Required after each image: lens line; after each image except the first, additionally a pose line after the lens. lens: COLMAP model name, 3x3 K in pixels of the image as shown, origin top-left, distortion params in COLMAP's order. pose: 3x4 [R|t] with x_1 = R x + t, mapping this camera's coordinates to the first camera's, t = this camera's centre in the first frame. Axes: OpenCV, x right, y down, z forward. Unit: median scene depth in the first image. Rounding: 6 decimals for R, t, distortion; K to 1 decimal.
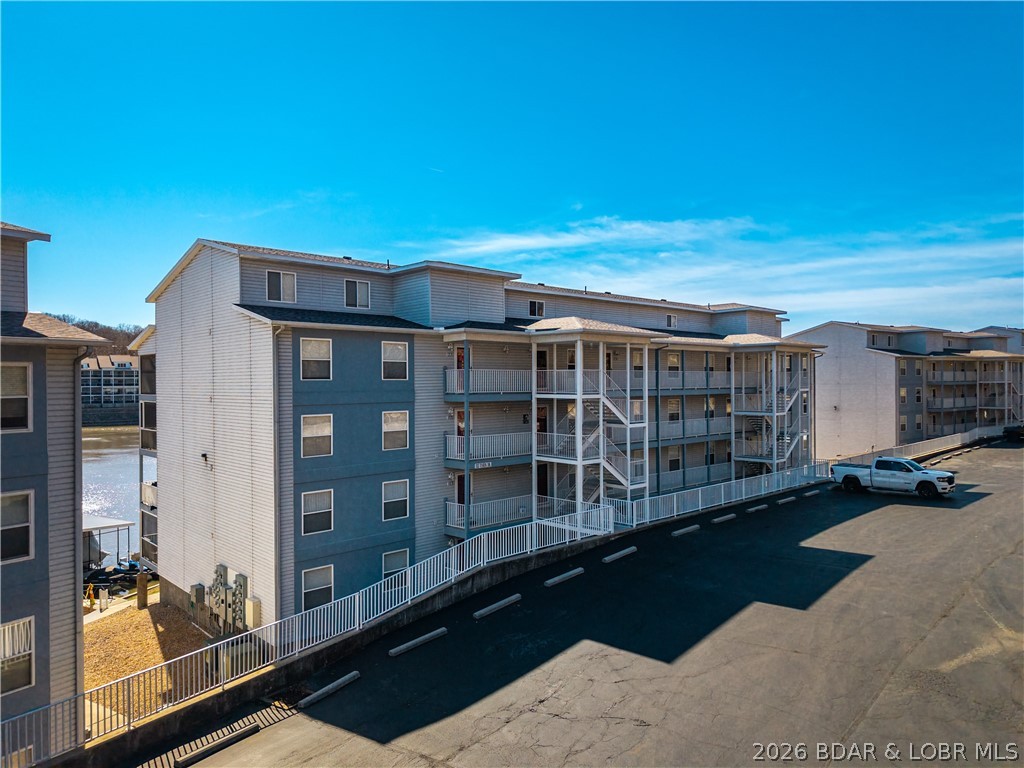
lens RADIAL K [[683.1, 0, 511.5], [0, 683.1, 390.7], [0, 0, 1]] dist [0.010571, -0.005143]
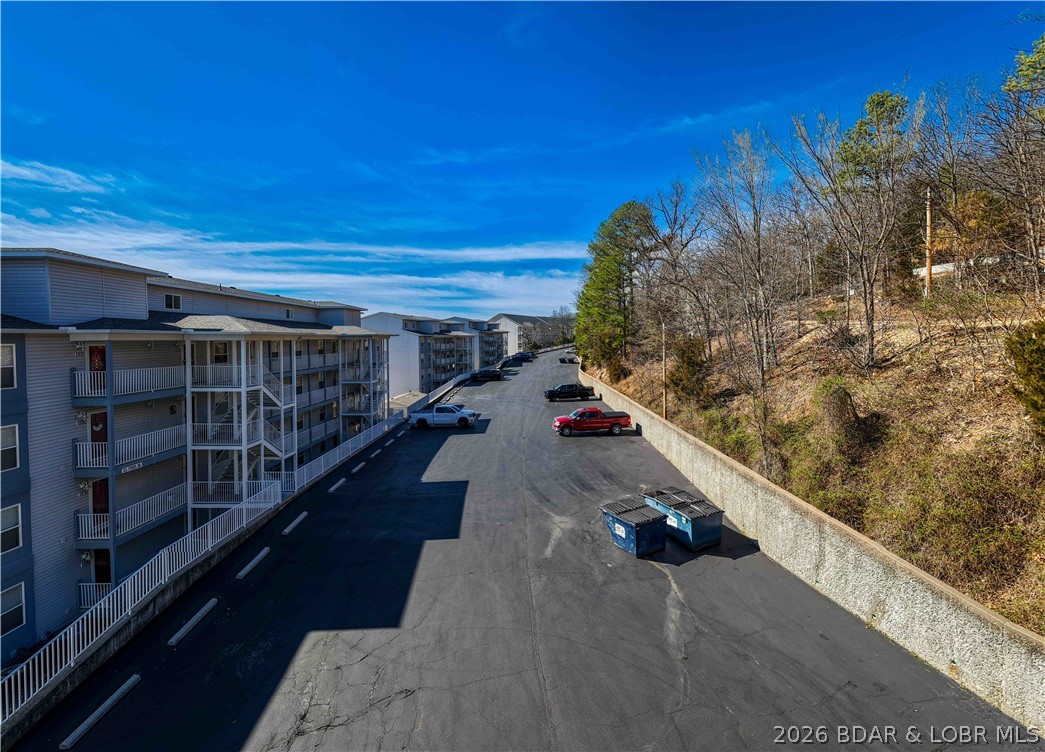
lens RADIAL K [[444.2, 0, 523.7], [0, 444.2, 350.4], [0, 0, 1]] dist [0.008032, -0.001396]
pose [[0.691279, -0.013216, 0.722467, -0.109343], [0.003622, 0.999884, 0.014825, -0.064290], [-0.722579, -0.007632, 0.691247, 0.141216]]
